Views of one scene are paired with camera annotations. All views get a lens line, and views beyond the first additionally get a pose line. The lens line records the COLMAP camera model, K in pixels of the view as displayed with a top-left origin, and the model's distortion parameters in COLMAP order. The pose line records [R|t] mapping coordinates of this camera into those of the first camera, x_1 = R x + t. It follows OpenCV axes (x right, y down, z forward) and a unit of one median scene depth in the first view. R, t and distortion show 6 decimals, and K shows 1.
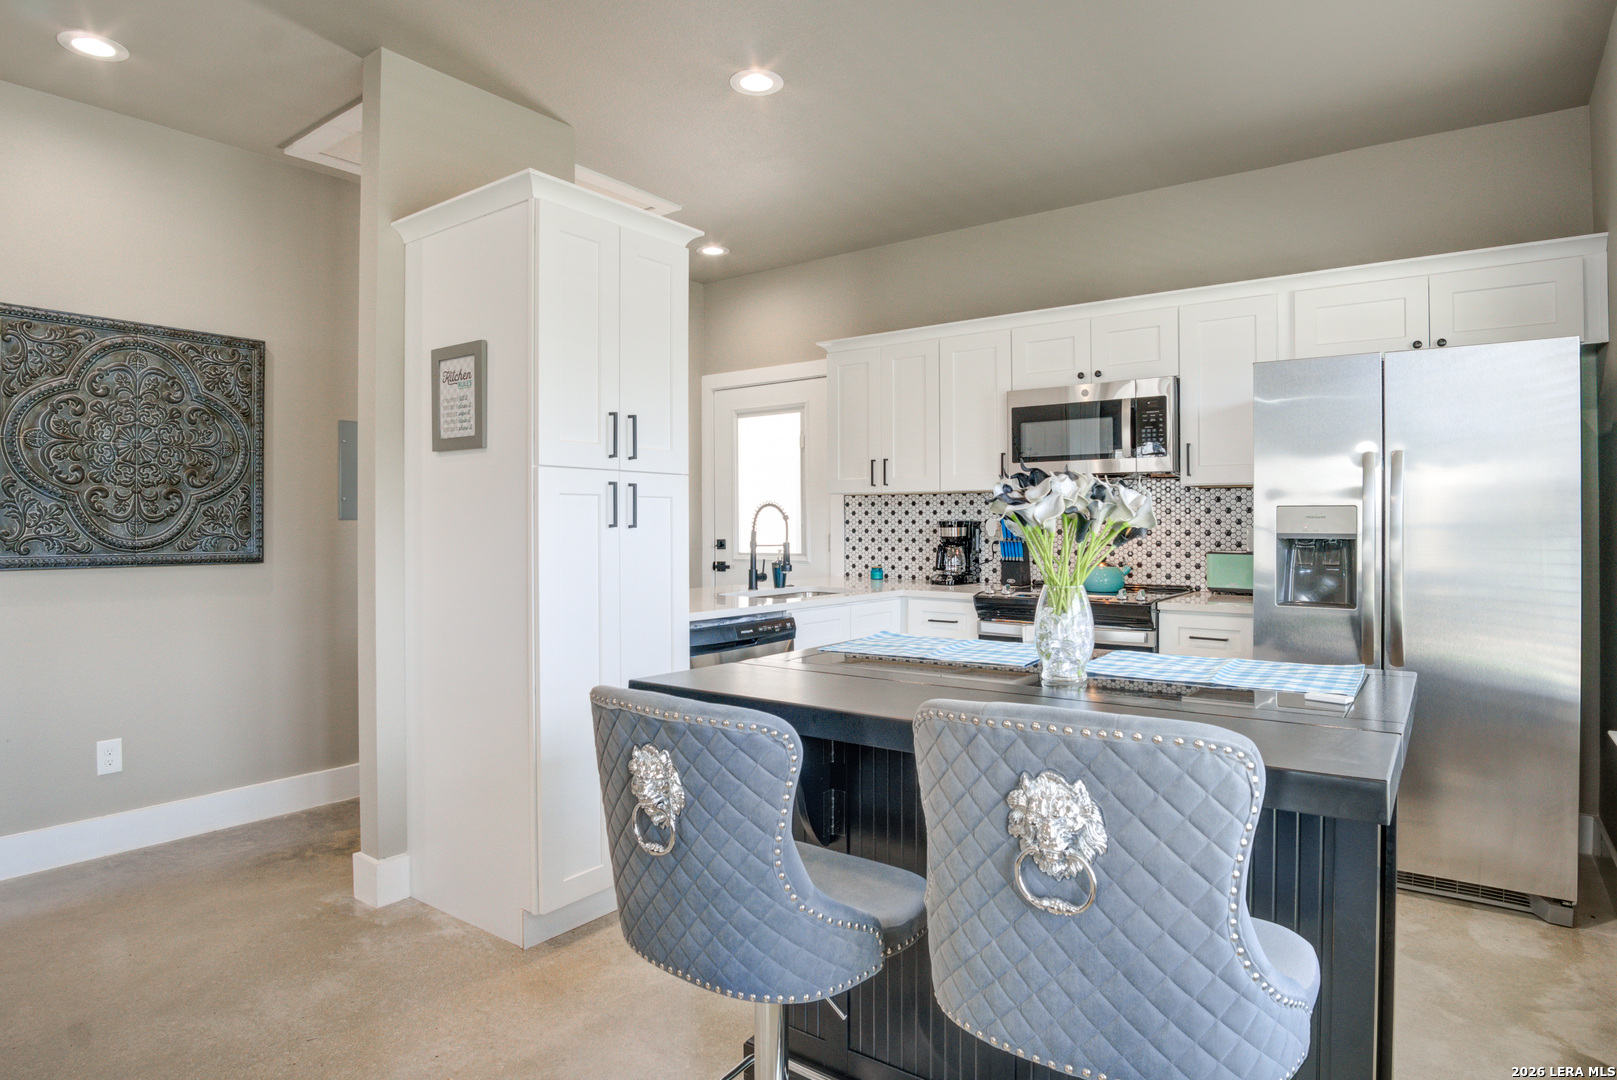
lens RADIAL K [[911.6, 0, 807.3], [0, 911.6, 527.3], [0, 0, 1]] dist [-0.044289, 0.001407]
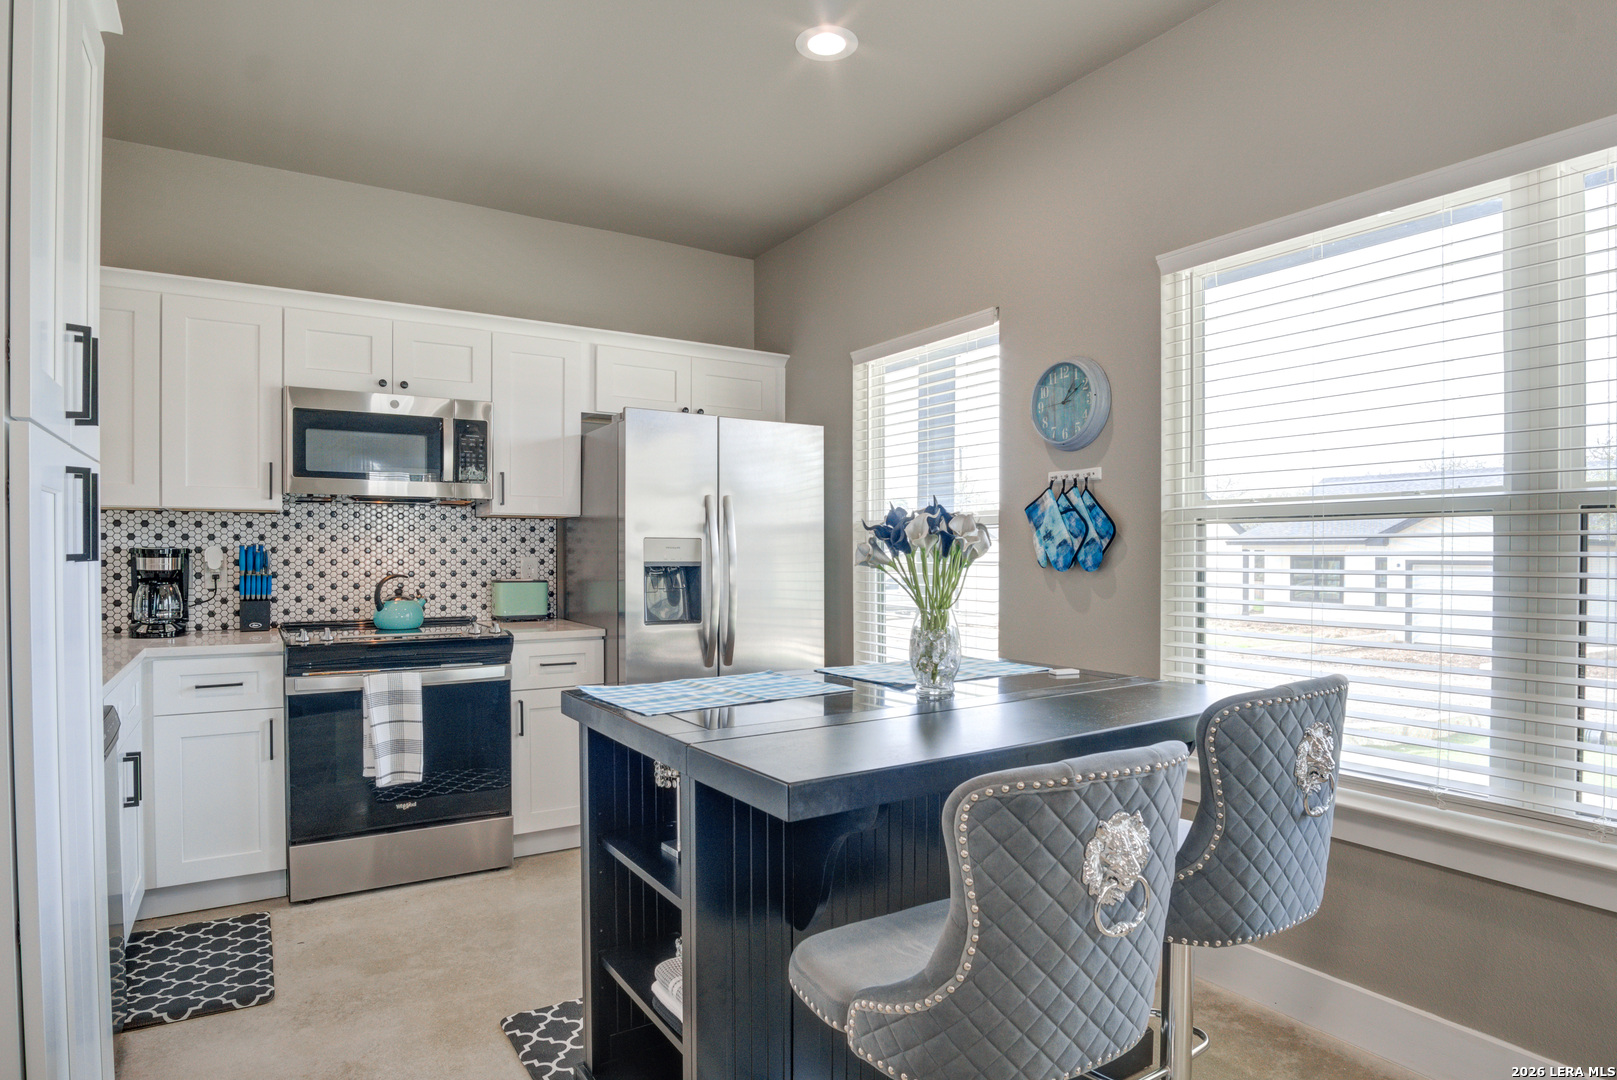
lens RADIAL K [[904.2, 0, 812.3], [0, 904.2, 558.4], [0, 0, 1]] dist [-0.034493, 0.000447]
pose [[0.352787, -0.004680, 0.935692, -0.390115], [0.001951, 0.999989, 0.004266, -0.001460], [-0.935702, 0.000320, 0.352792, 0.334499]]
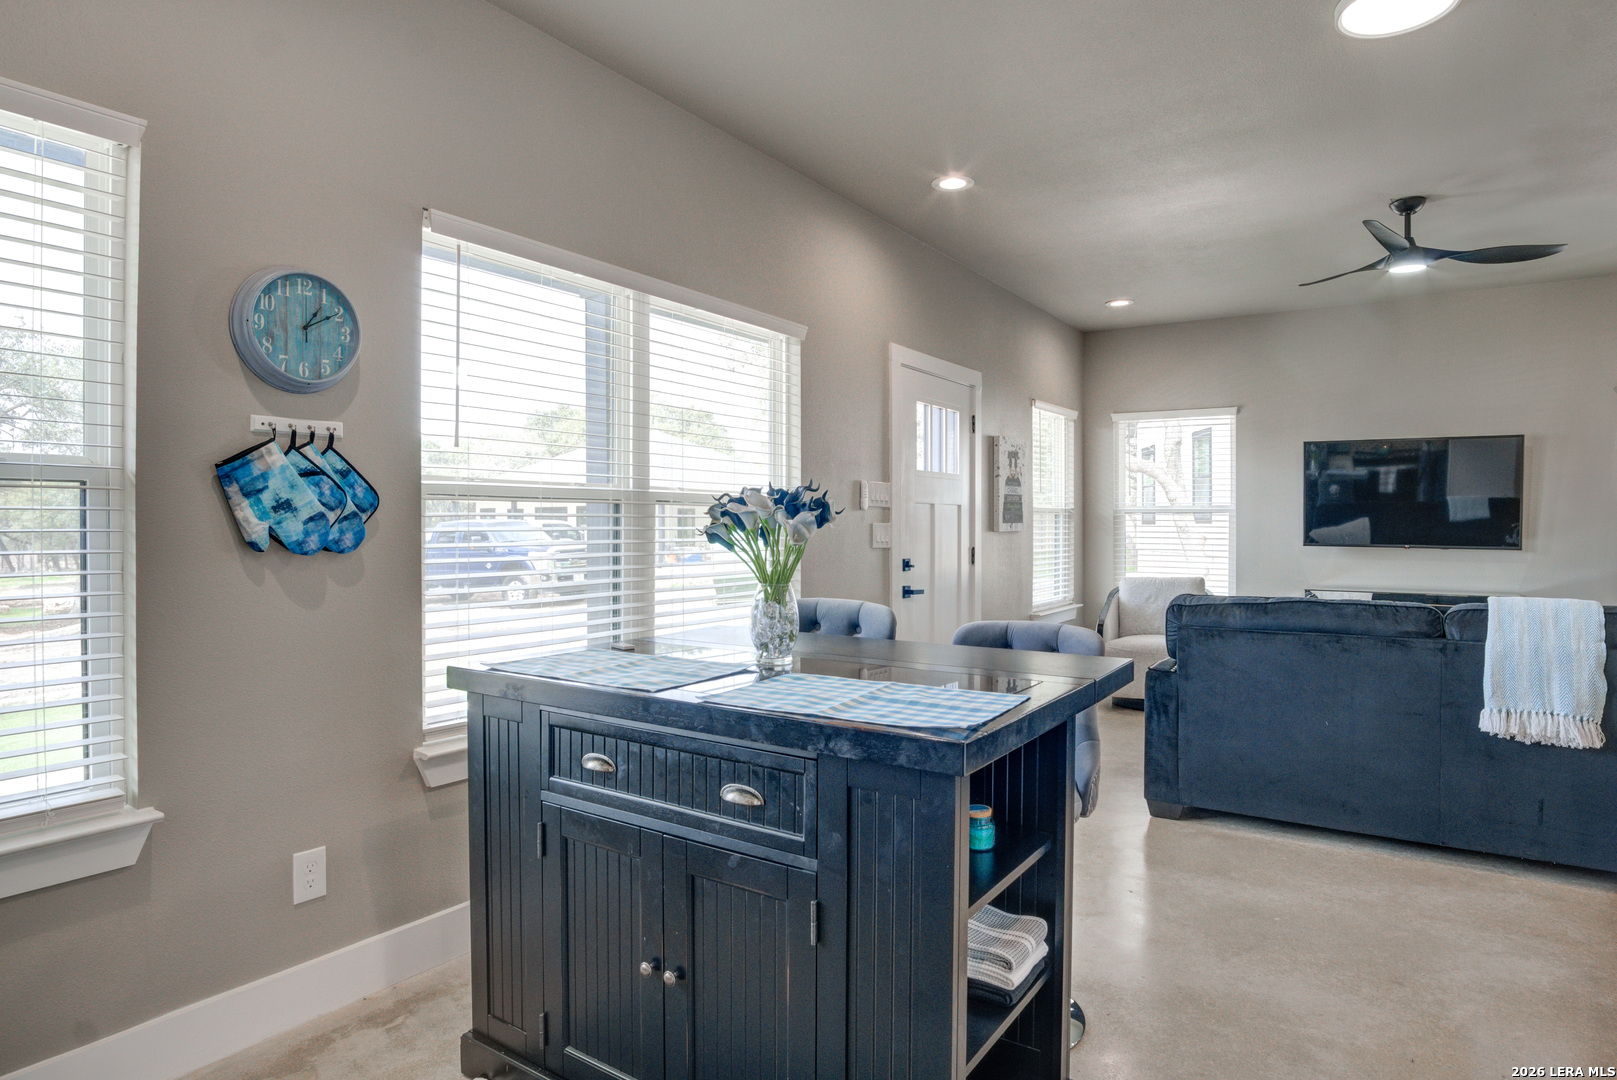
lens RADIAL K [[911.6, 0, 807.3], [0, 911.6, 527.3], [0, 0, 1]] dist [-0.044289, 0.001407]
pose [[-0.999182, 0.007134, -0.039802, 0.117689], [0.006970, 0.999967, 0.004256, -0.004675], [0.039831, 0.003975, -0.999199, 0.990540]]
